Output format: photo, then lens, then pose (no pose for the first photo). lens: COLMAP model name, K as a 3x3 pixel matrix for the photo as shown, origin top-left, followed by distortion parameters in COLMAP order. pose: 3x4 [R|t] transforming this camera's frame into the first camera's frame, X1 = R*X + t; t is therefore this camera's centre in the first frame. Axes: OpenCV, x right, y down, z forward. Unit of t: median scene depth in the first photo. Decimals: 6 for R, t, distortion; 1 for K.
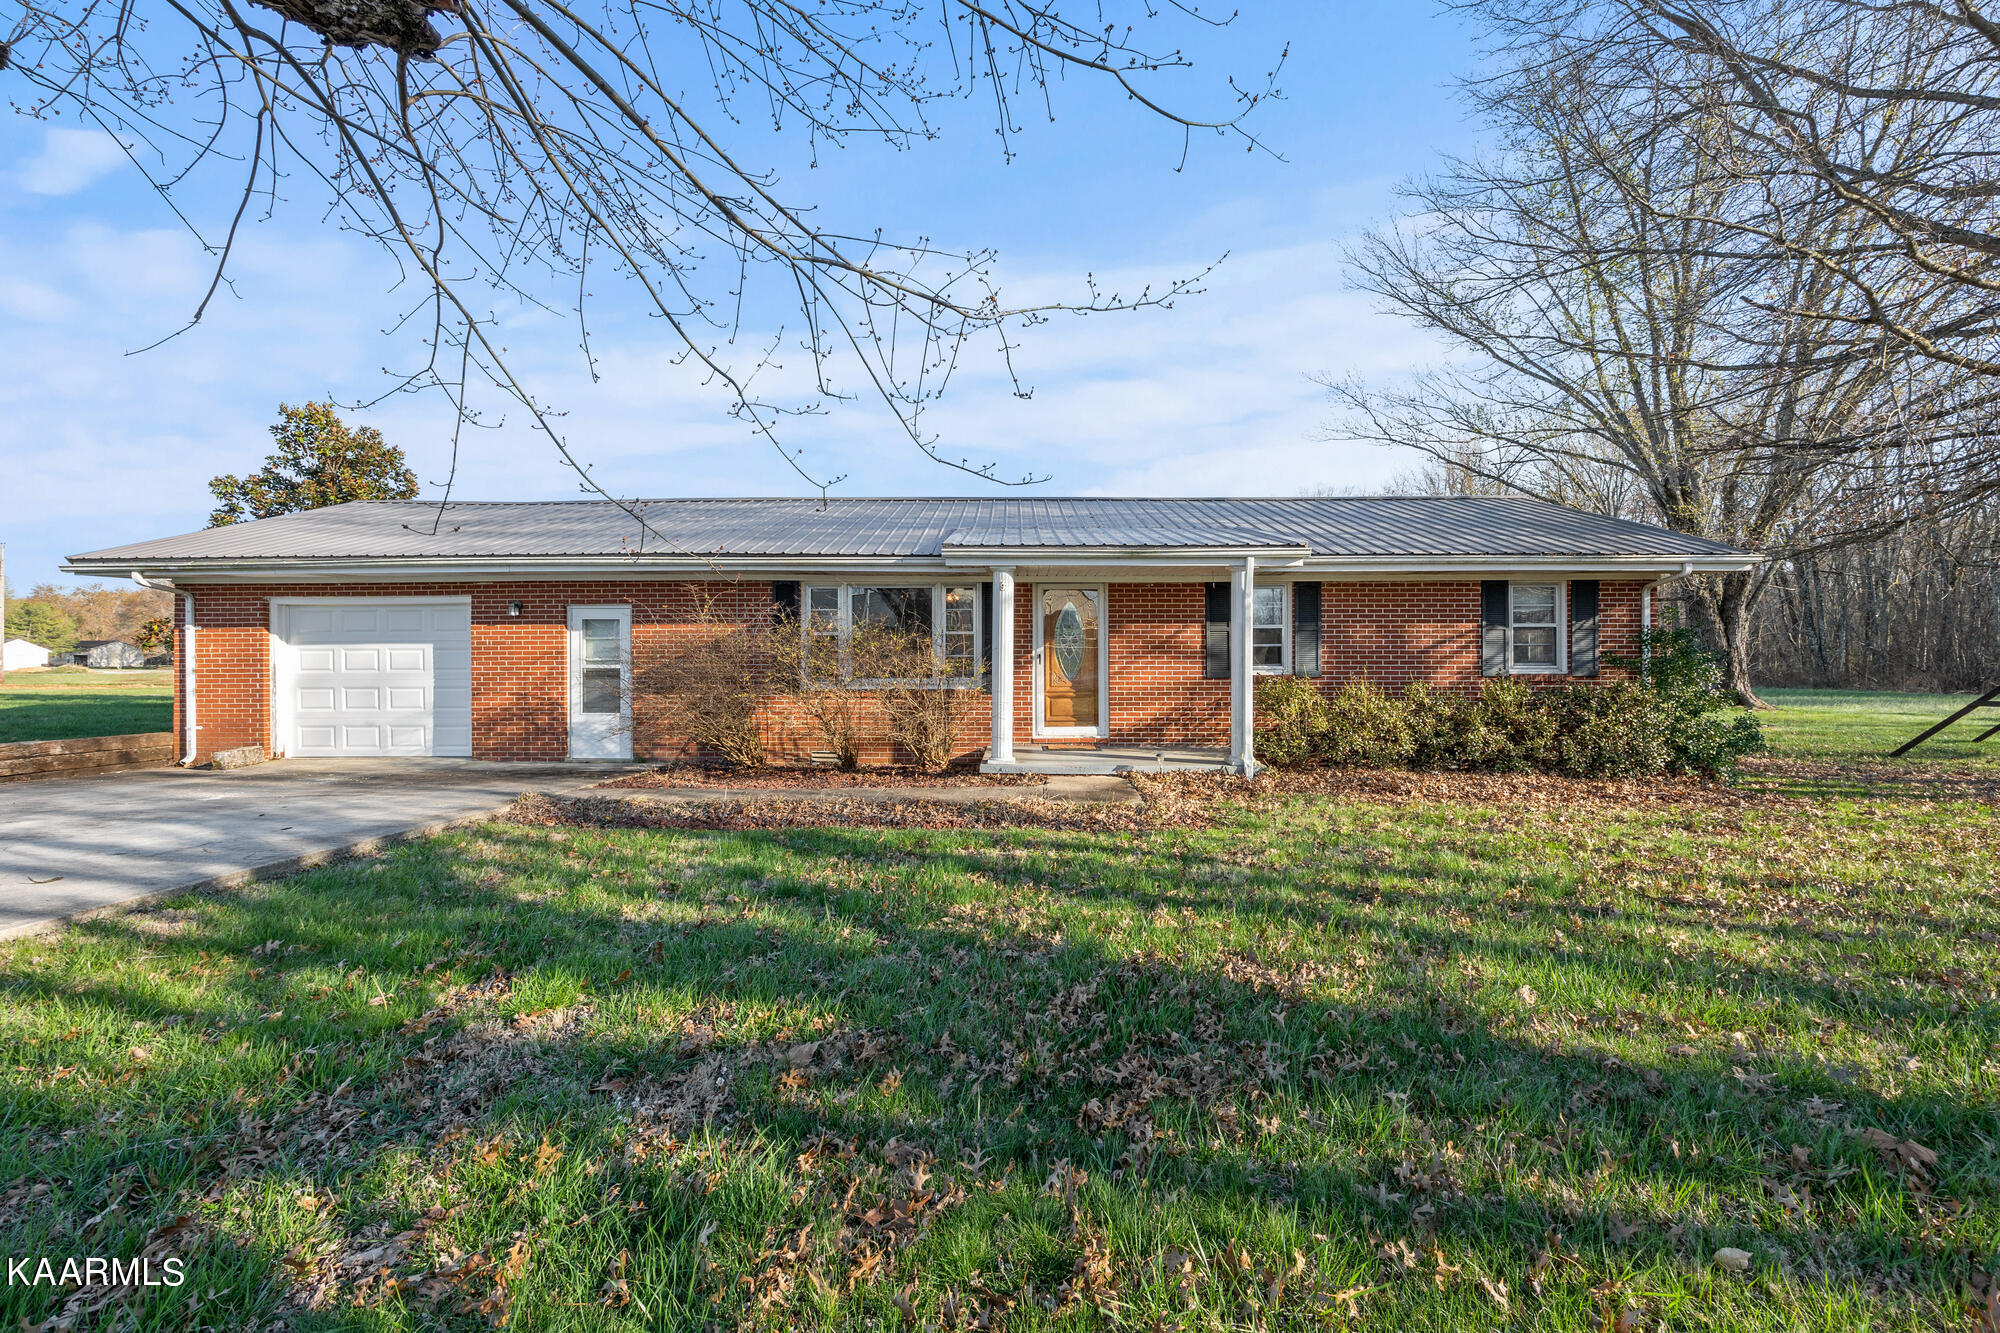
lens RADIAL K [[810.4, 0, 1003.5], [0, 810.4, 668.6], [0, 0, 1]] dist [-0.001890, -0.000097]
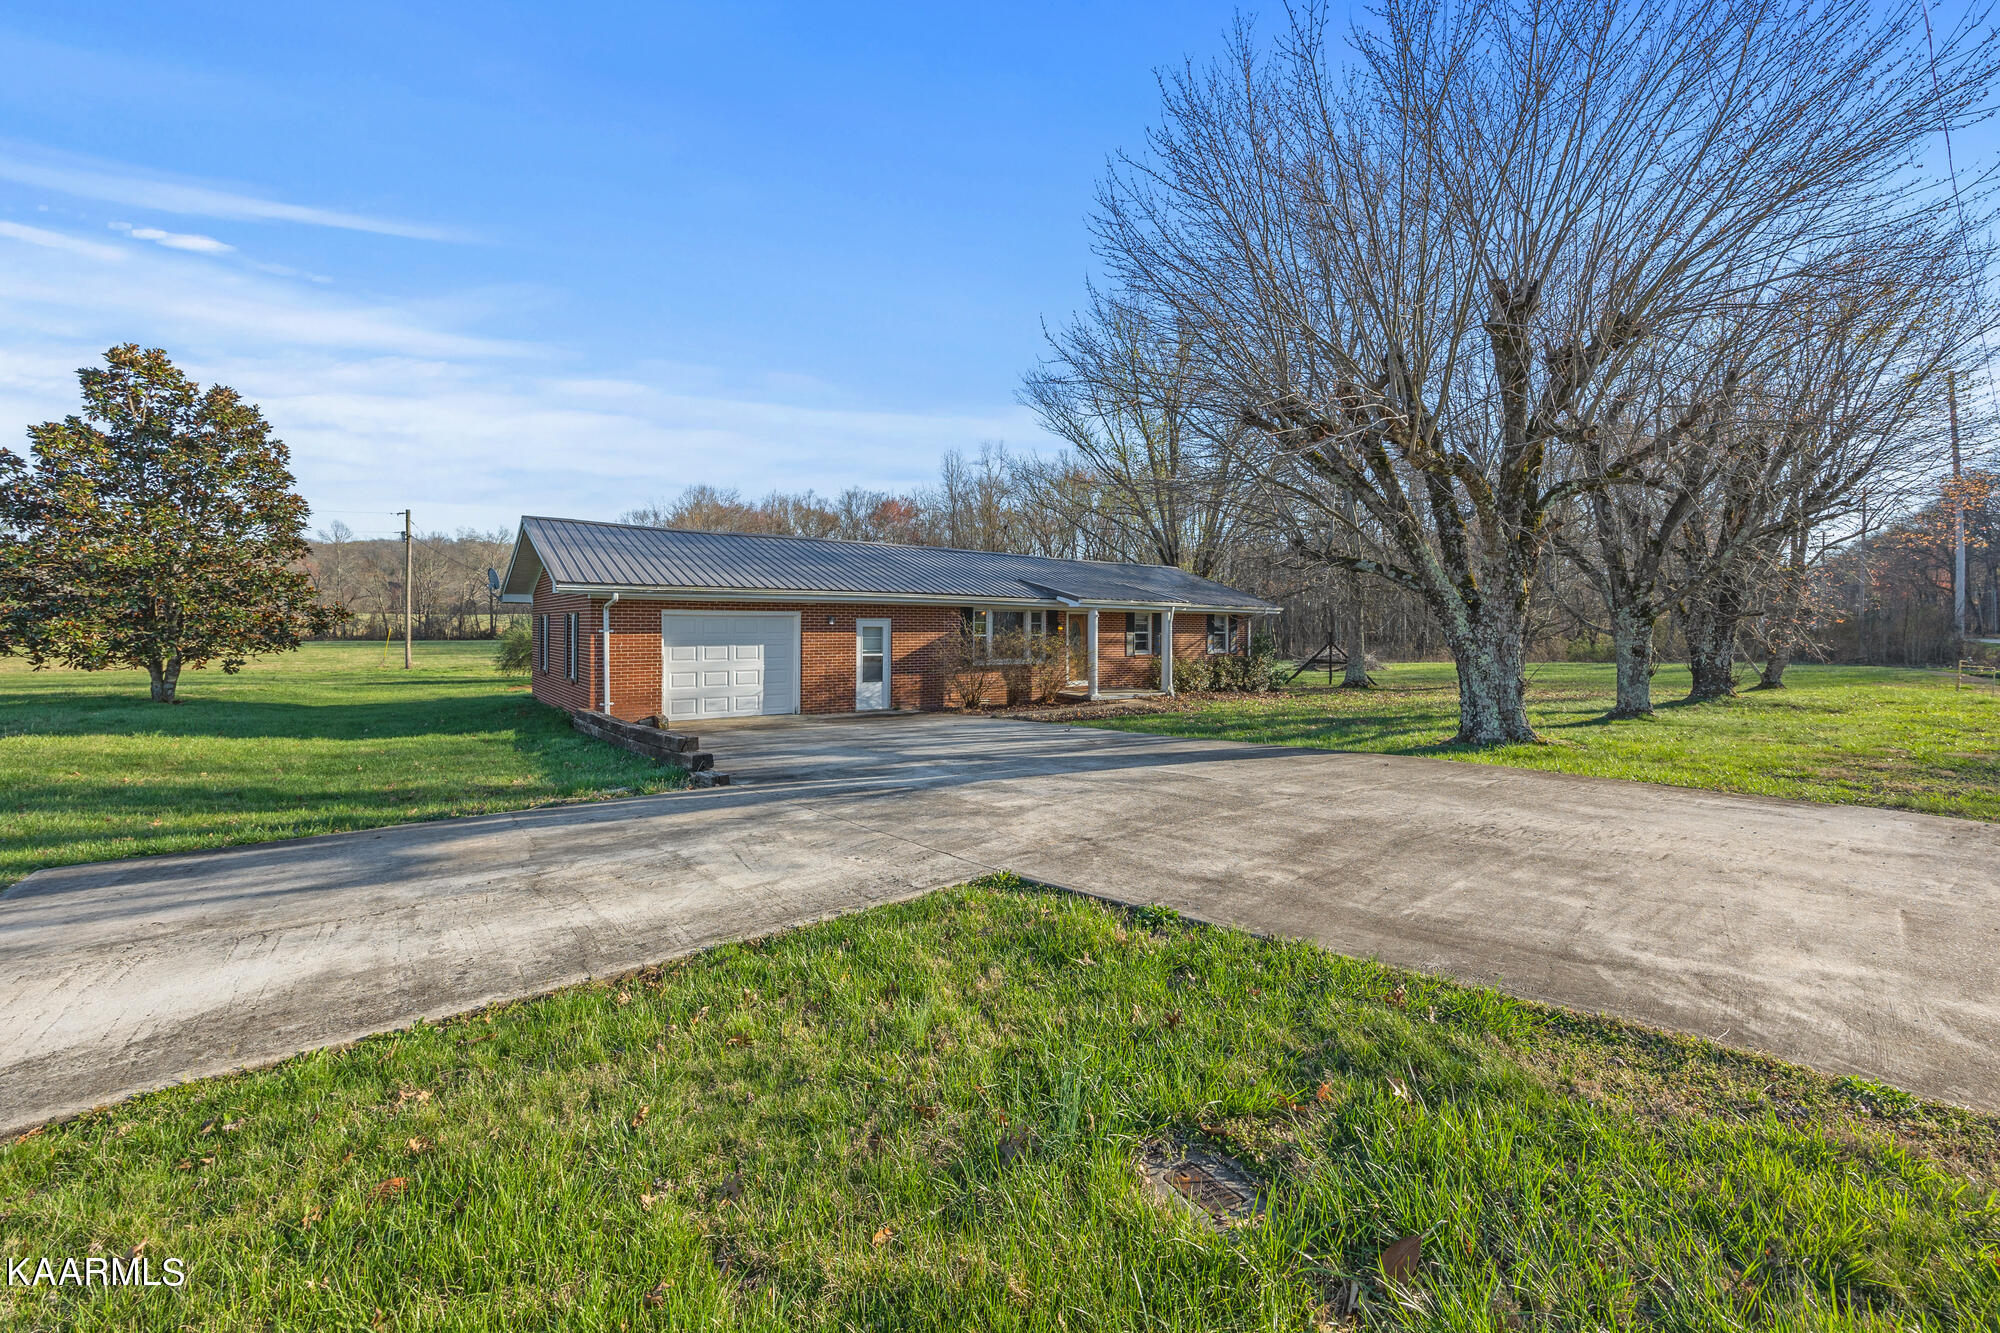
lens RADIAL K [[810.1, 0, 998.8], [0, 810.1, 654.6], [0, 0, 1]] dist [0.016657, 0.000434]
pose [[0.789060, -0.012785, 0.614183, -1.353030], [0.002885, 0.999850, 0.017107, -0.032965], [-0.614310, -0.011727, 0.788978, -0.503882]]
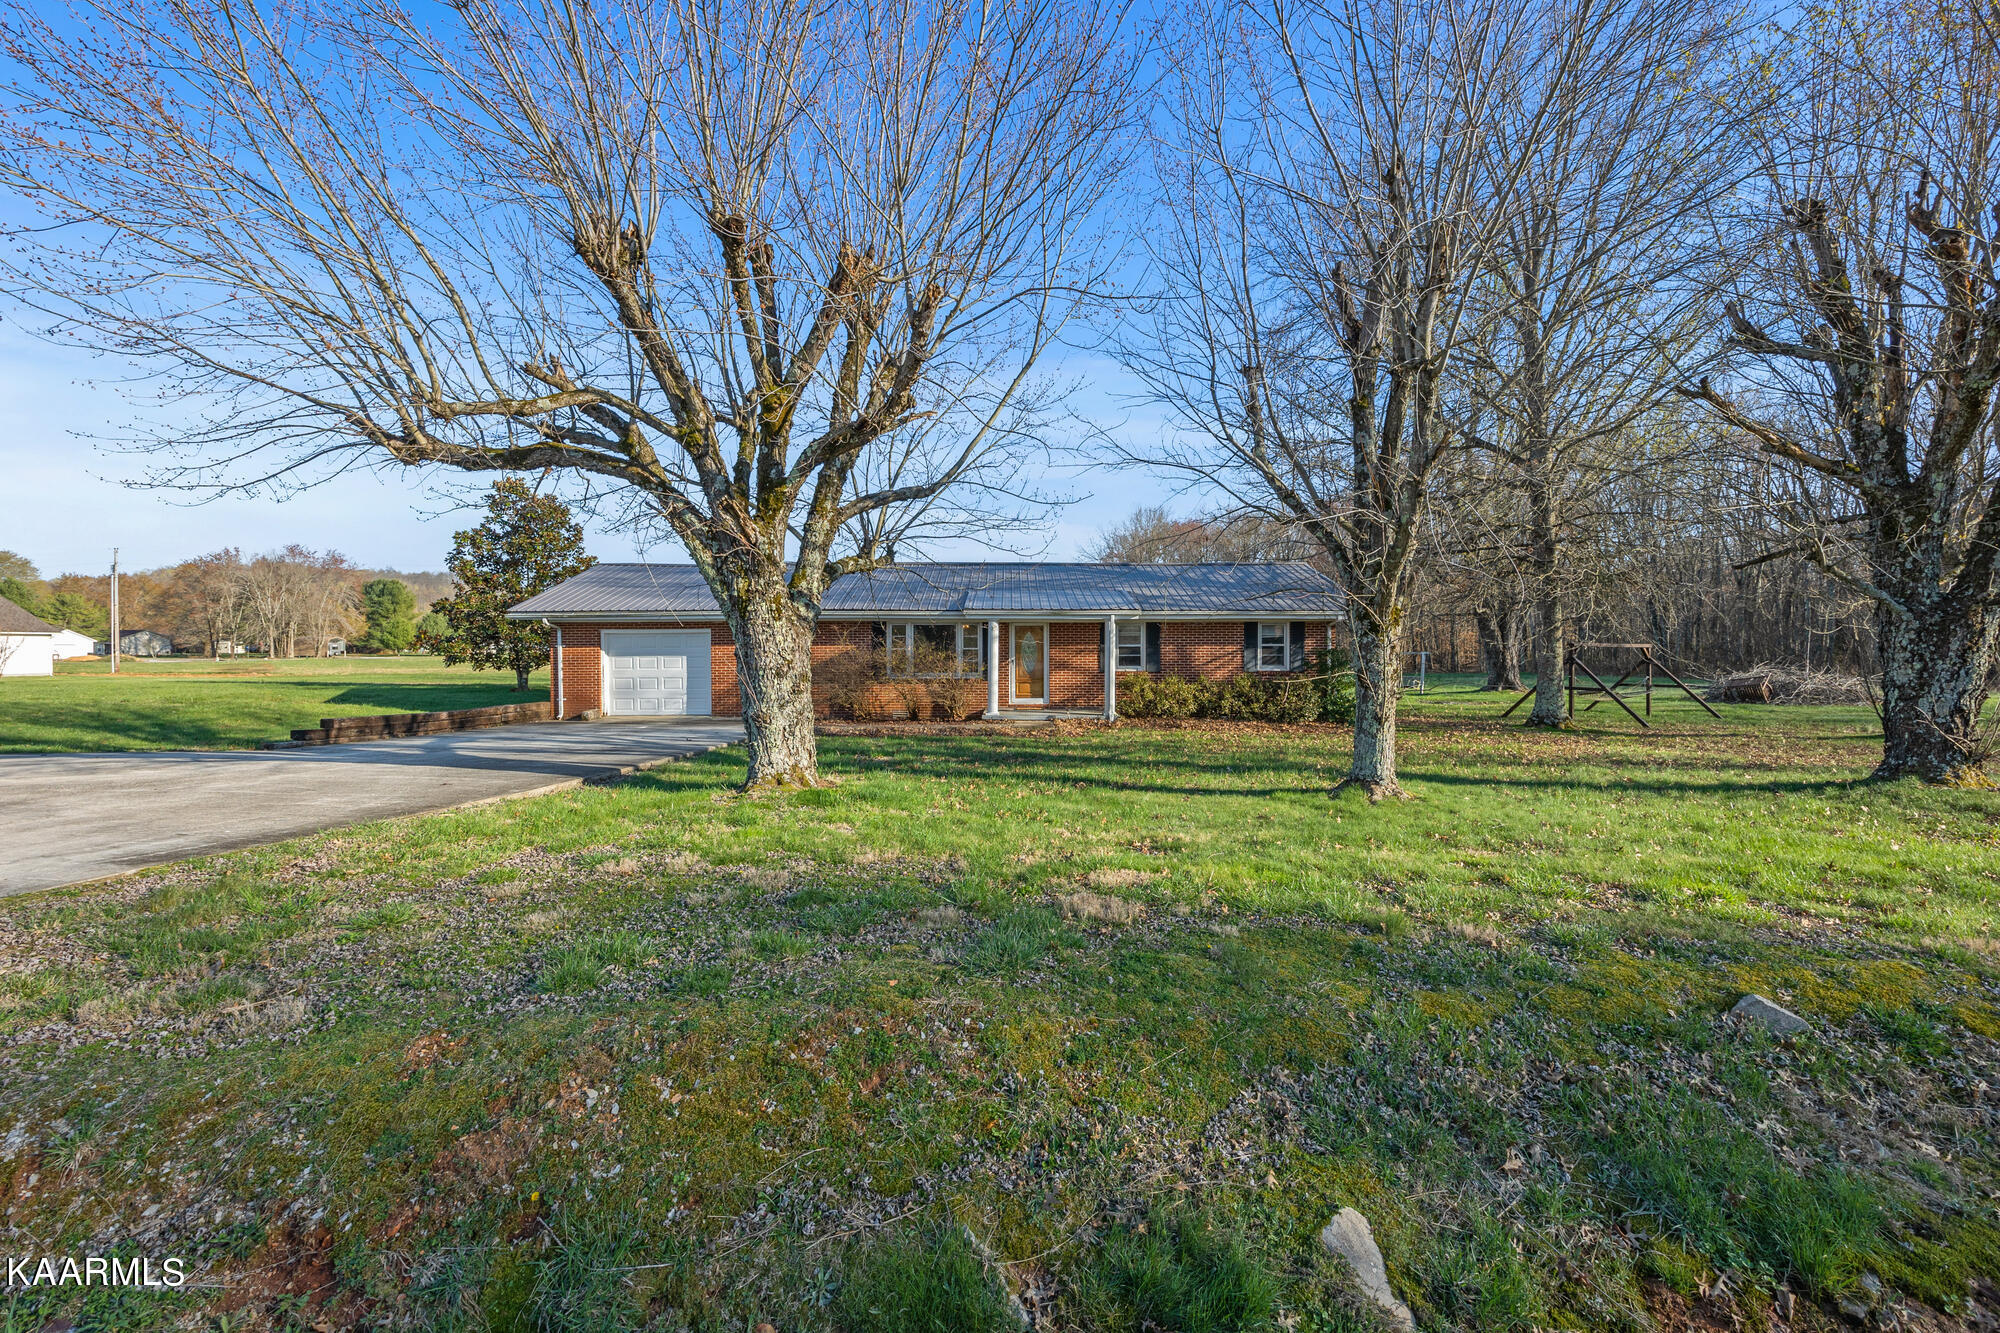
lens RADIAL K [[810.1, 0, 997.5], [0, 810.1, 661.1], [0, 0, 1]] dist [0.016657, 0.000434]
pose [[0.999958, 0.000774, 0.009169, -0.007652], [-0.000834, 0.999978, 0.006536, -0.029066], [-0.009164, -0.006544, 0.999937, -0.910174]]
